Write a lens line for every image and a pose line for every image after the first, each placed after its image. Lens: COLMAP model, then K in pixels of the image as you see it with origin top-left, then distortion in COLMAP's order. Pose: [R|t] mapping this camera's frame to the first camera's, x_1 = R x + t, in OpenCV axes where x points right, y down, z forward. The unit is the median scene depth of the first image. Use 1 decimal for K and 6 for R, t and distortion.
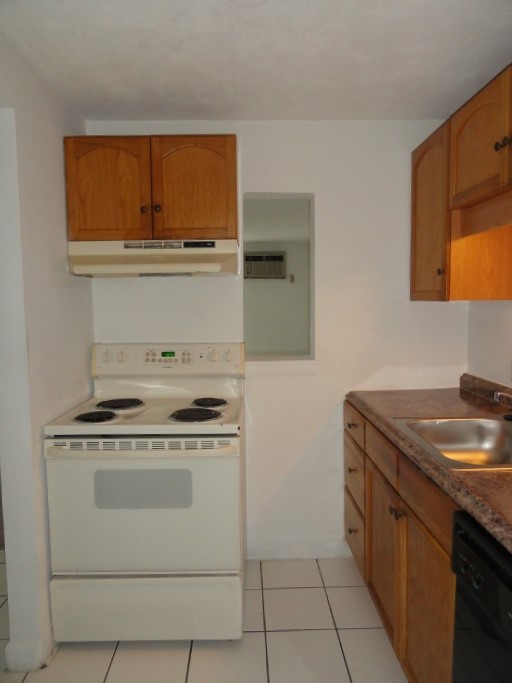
lens RADIAL K [[496.9, 0, 256.0], [0, 496.9, 341.5], [0, 0, 1]] dist [-0.003720, -0.000302]
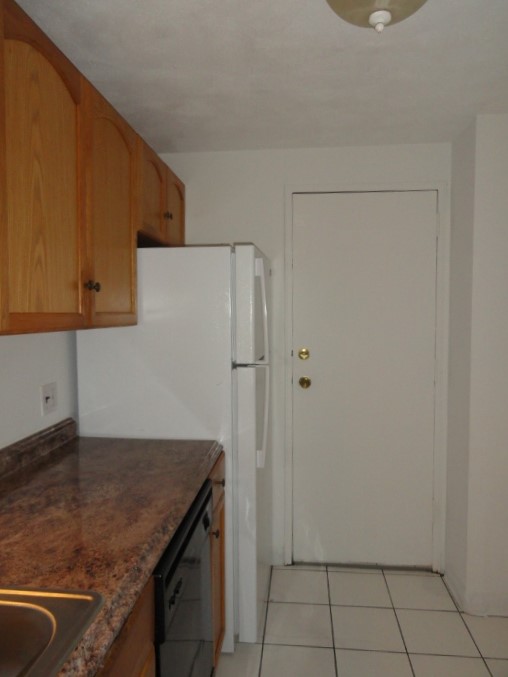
lens RADIAL K [[492.5, 0, 254.0], [0, 492.5, 338.5], [0, 0, 1]] dist [-0.003720, -0.000302]
pose [[-0.992212, 0.003368, 0.124516, 0.124453], [0.019931, 0.991047, 0.132017, -0.176689], [-0.122956, 0.133470, -0.983396, 1.722624]]
